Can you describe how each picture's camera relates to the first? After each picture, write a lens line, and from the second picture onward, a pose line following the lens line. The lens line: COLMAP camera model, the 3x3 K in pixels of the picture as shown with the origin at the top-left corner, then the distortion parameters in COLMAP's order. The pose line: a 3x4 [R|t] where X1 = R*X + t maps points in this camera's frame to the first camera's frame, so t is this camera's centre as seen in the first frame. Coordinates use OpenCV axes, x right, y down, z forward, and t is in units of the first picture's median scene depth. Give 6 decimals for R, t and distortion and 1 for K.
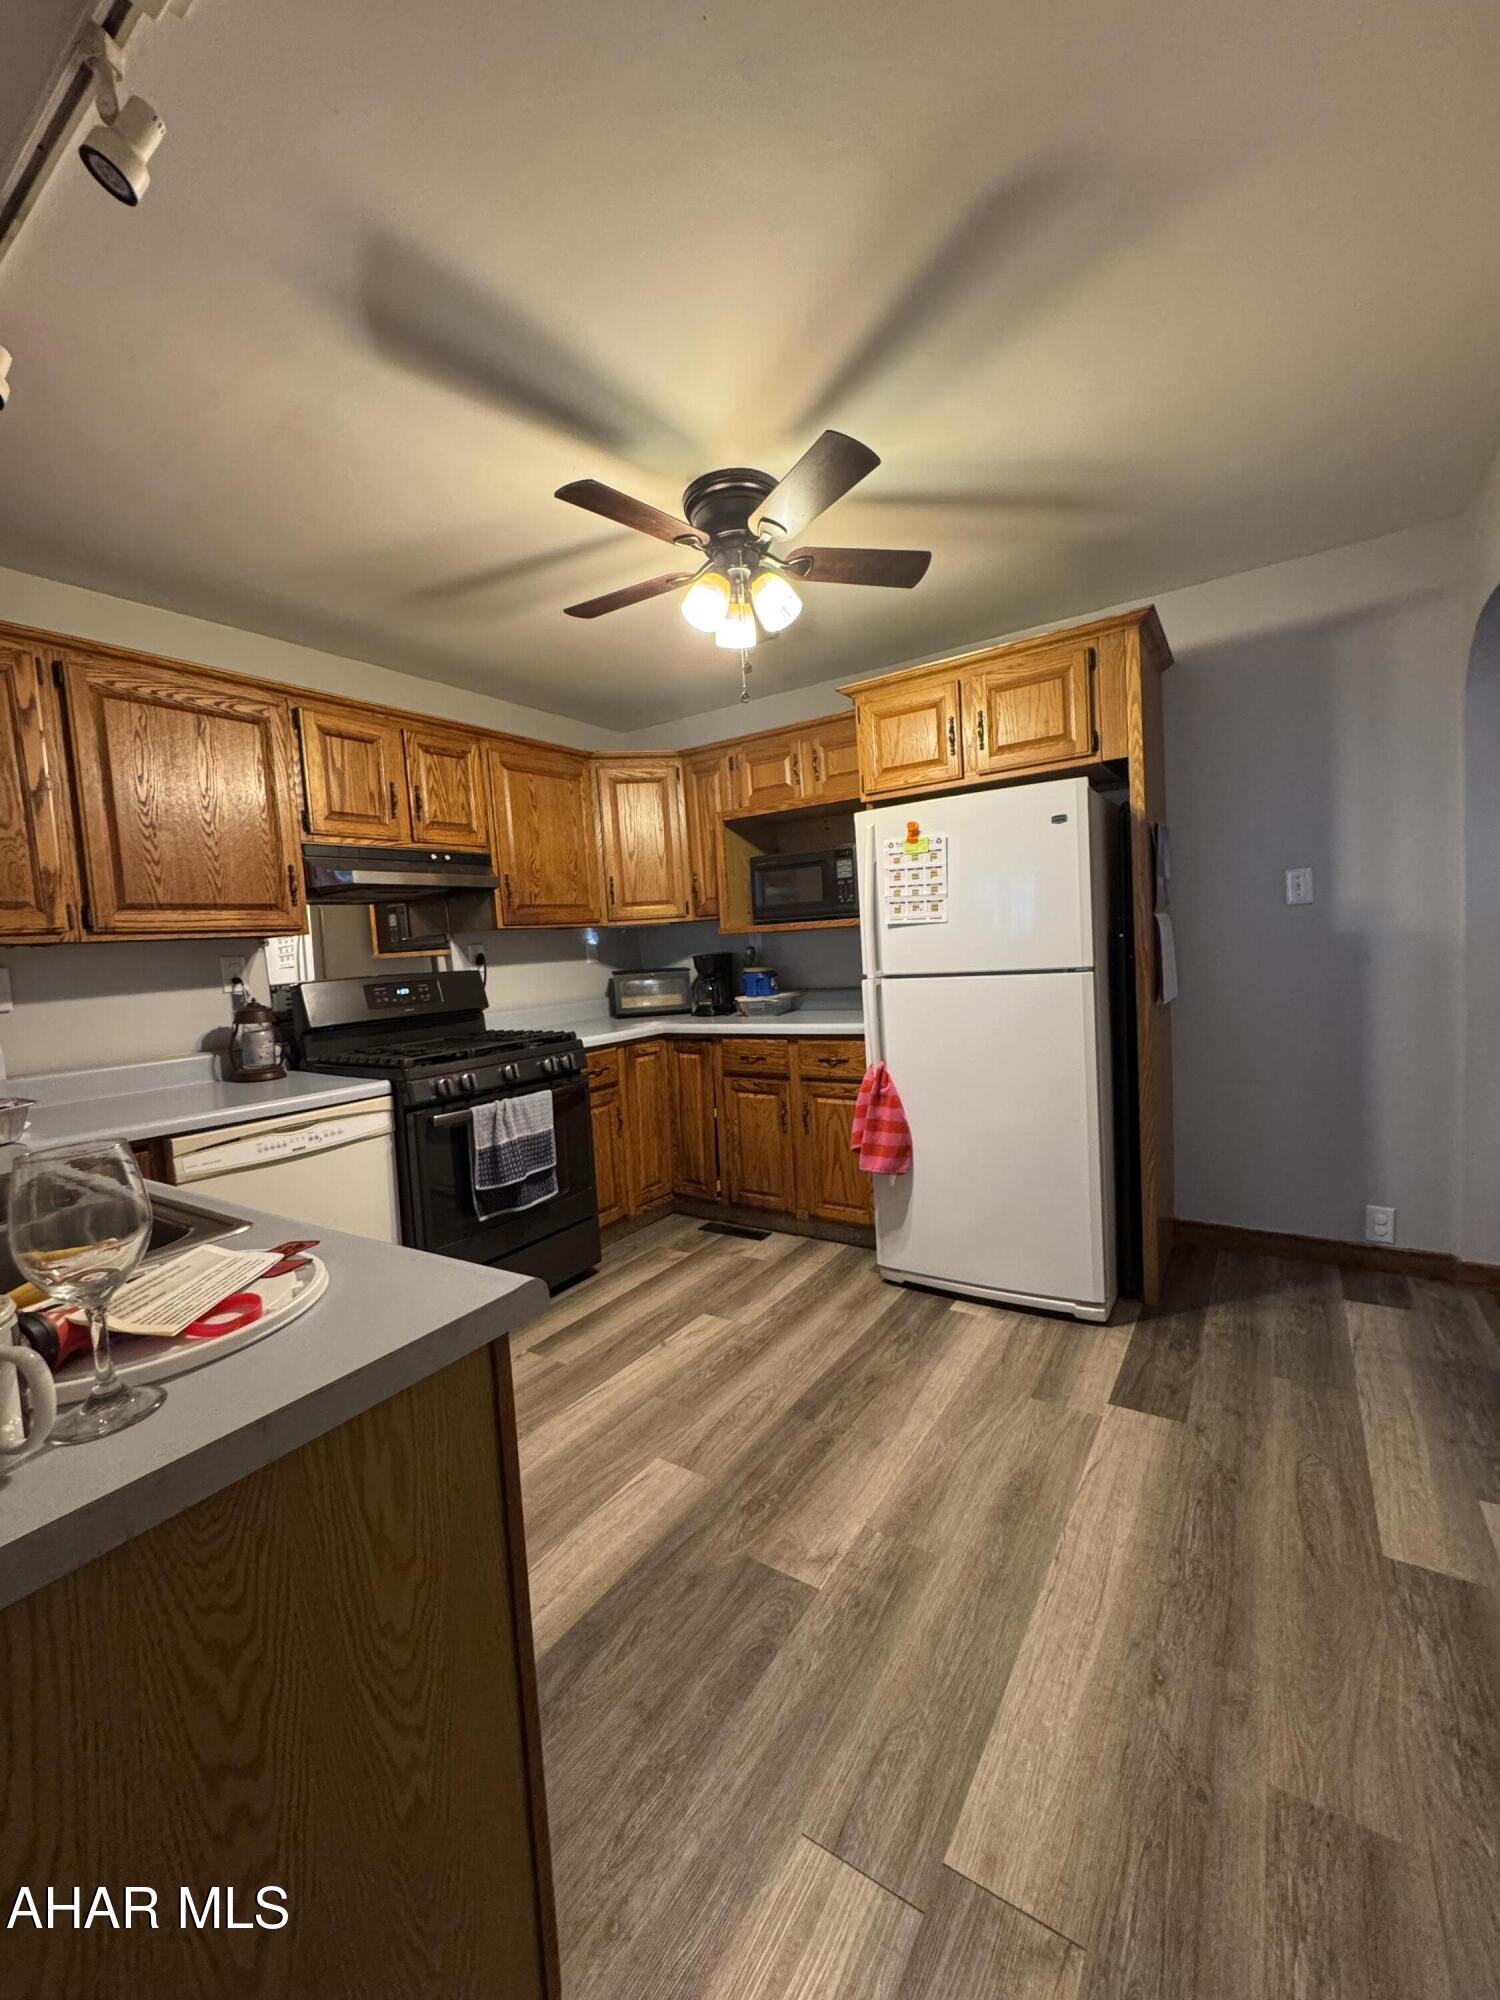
lens RADIAL K [[800.7, 0, 748.6], [0, 800.7, 997.9], [0, 0, 1]] dist [-0.003606, 0.000329]
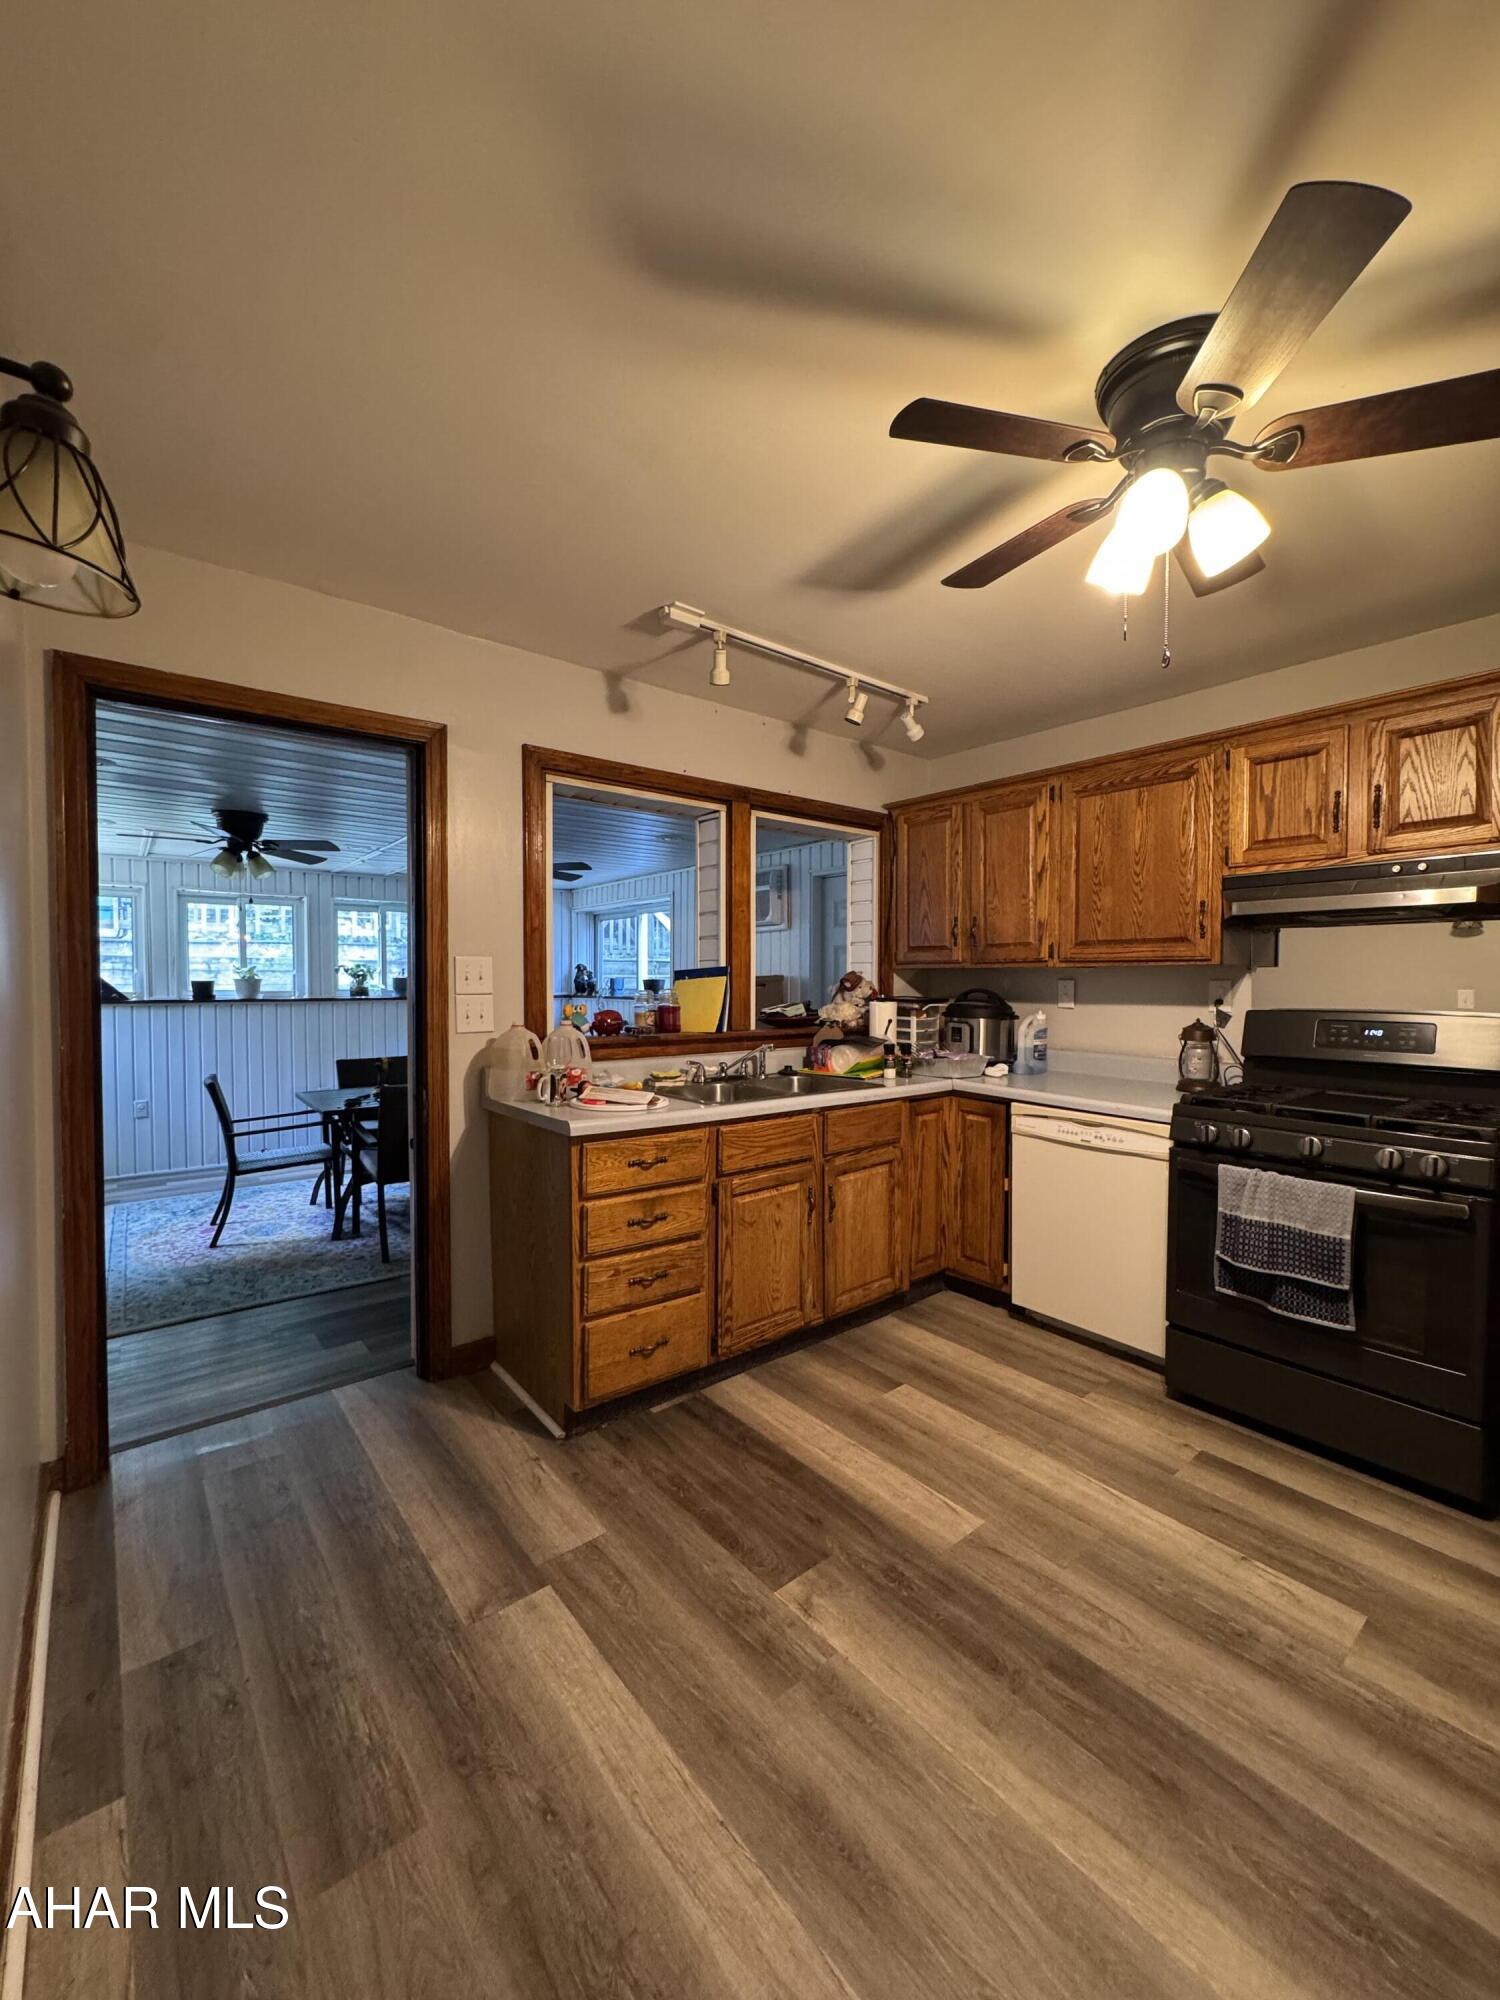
lens RADIAL K [[800.7, 0, 748.8], [0, 800.7, 996.4], [0, 0, 1]] dist [-0.003606, 0.000329]
pose [[-0.292597, 0.079951, -0.952888, 0.714844], [-0.051661, 0.993722, 0.099240, -0.123251], [0.954839, 0.078264, -0.286630, 0.801403]]
